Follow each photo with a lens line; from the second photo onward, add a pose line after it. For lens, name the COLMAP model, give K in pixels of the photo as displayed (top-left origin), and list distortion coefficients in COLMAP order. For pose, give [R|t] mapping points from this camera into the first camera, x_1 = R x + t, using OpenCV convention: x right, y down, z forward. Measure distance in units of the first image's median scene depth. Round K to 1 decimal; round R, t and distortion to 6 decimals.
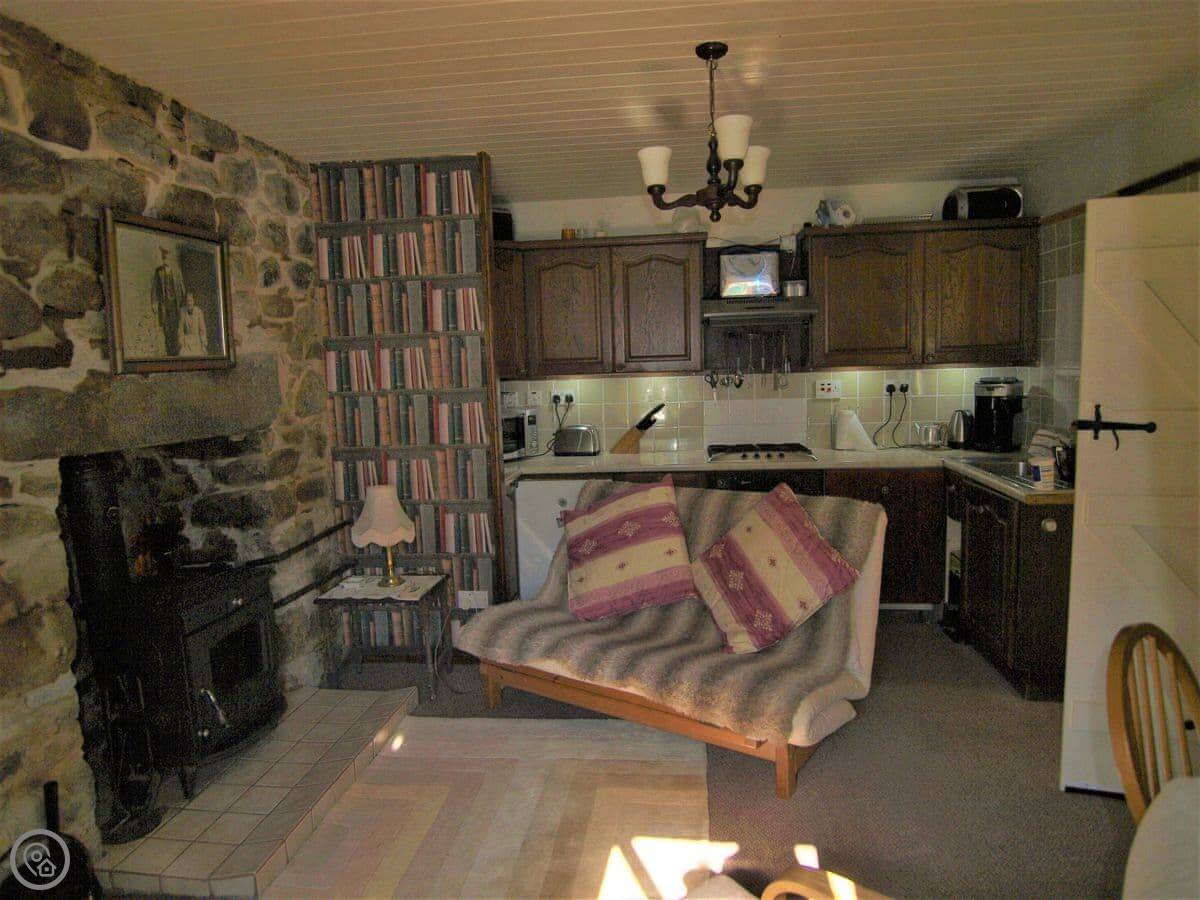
lens RADIAL K [[759.0, 0, 594.8], [0, 759.0, 445.2], [0, 0, 1]] dist [-0.026422, 0.000272]
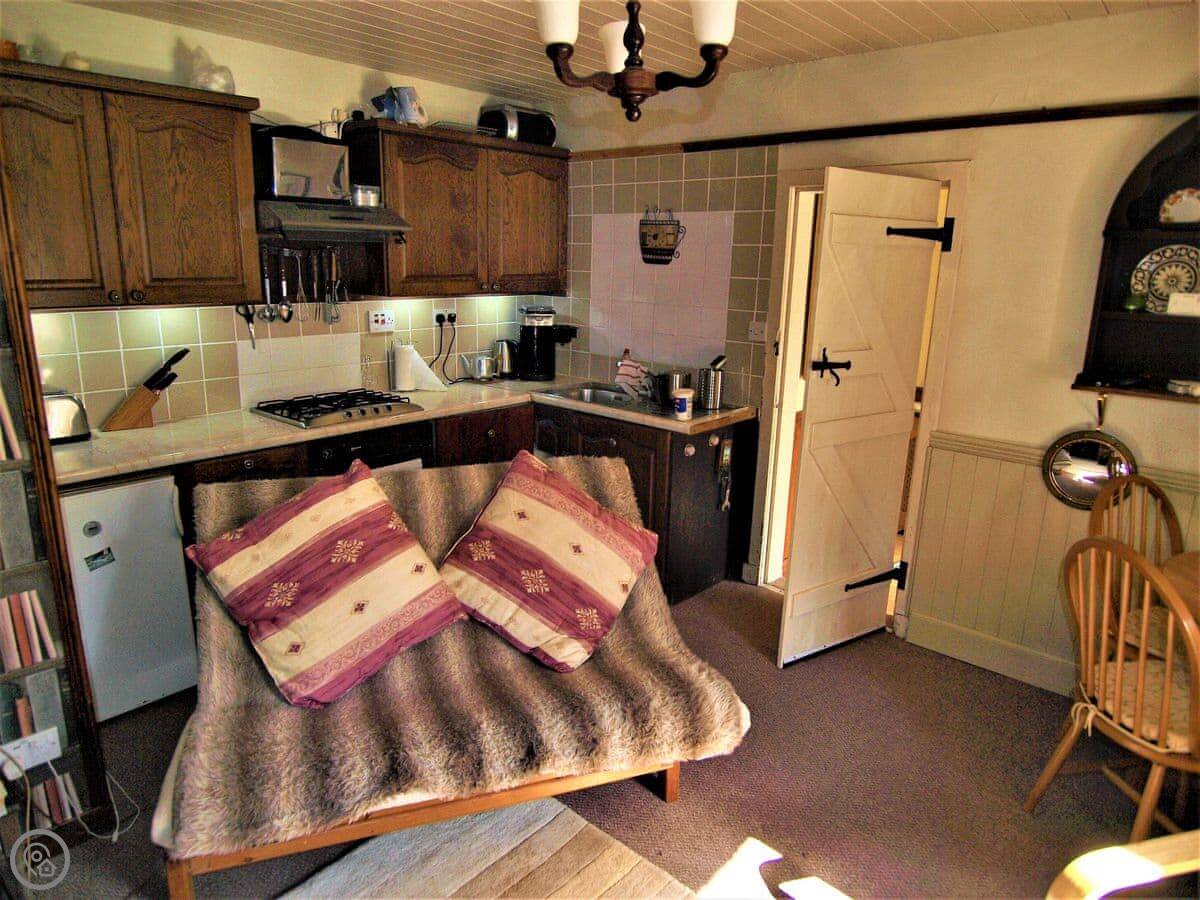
lens RADIAL K [[759.0, 0, 594.8], [0, 759.0, 445.2], [0, 0, 1]] dist [-0.026422, 0.000272]
pose [[0.575782, -0.153512, 0.803062, -0.279407], [0.052926, 0.987153, 0.150756, -0.057122], [-0.815888, -0.044300, 0.576510, 0.345548]]
